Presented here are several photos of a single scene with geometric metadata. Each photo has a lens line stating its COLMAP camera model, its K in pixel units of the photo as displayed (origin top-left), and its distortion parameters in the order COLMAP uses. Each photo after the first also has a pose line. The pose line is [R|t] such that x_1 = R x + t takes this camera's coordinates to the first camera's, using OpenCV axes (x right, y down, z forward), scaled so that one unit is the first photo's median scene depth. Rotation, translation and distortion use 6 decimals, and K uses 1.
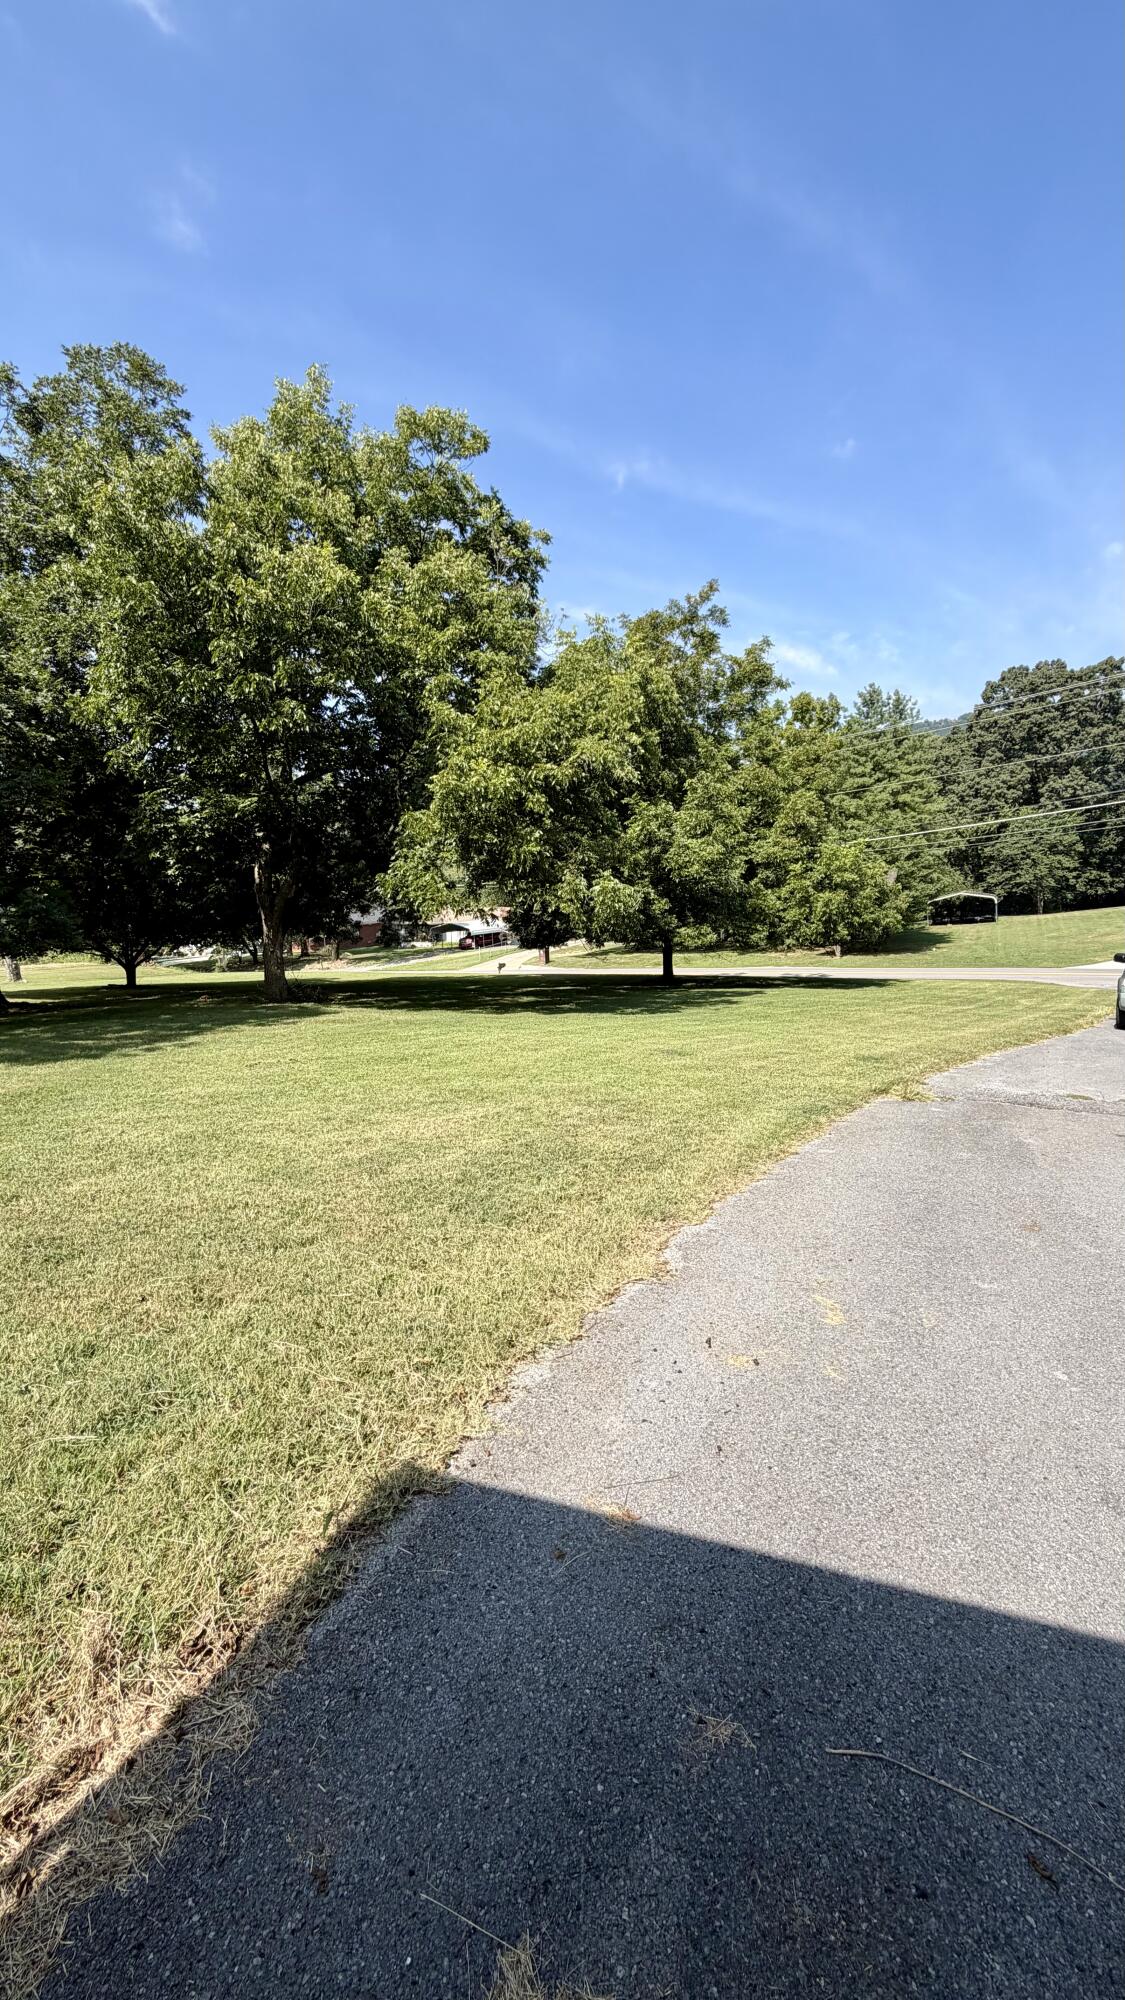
lens RADIAL K [[803.1, 0, 562.5], [0, 803.1, 1000.0], [0, 0, 1]] dist [-0.000142, 0.000111]
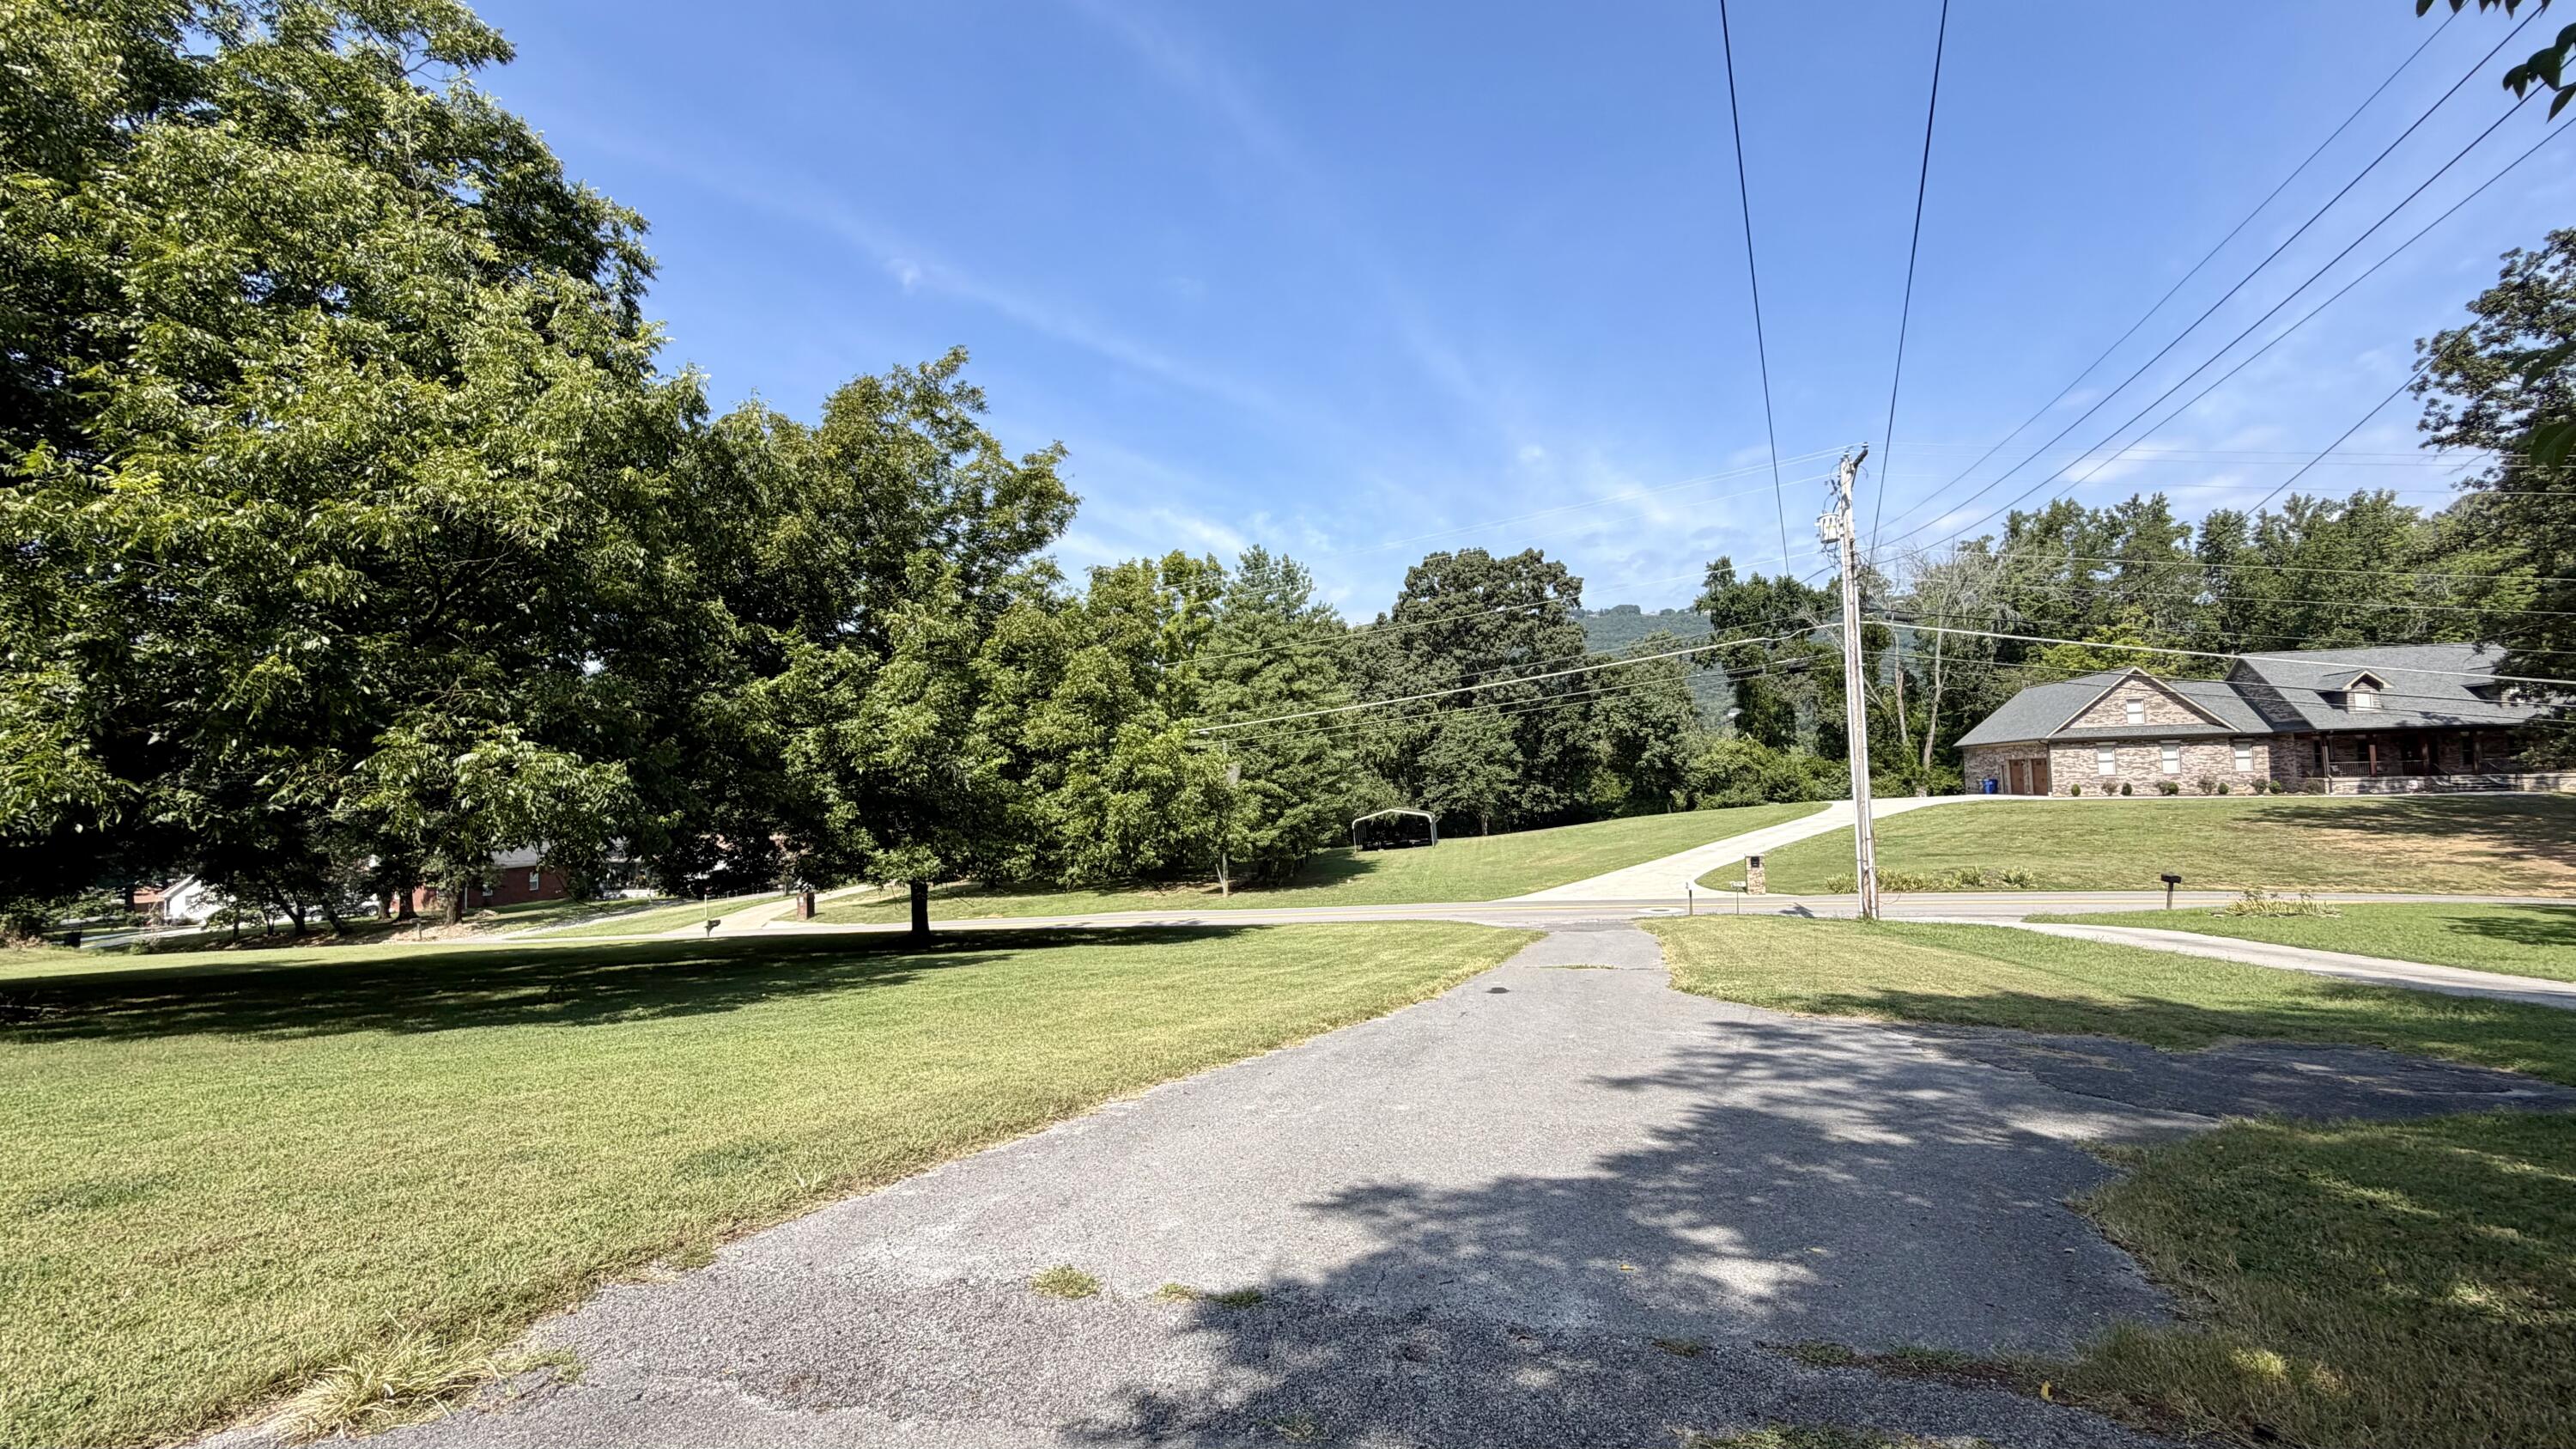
lens RADIAL K [[1034.5, 0, 1288.0], [0, 1034.5, 724.5], [0, 0, 1]] dist [-0.000142, 0.000111]
pose [[0.949204, 0.024746, 0.313687, 0.100356], [0.045401, 0.975701, -0.214352, -0.000932], [-0.311369, 0.217706, 0.925016, 0.085840]]
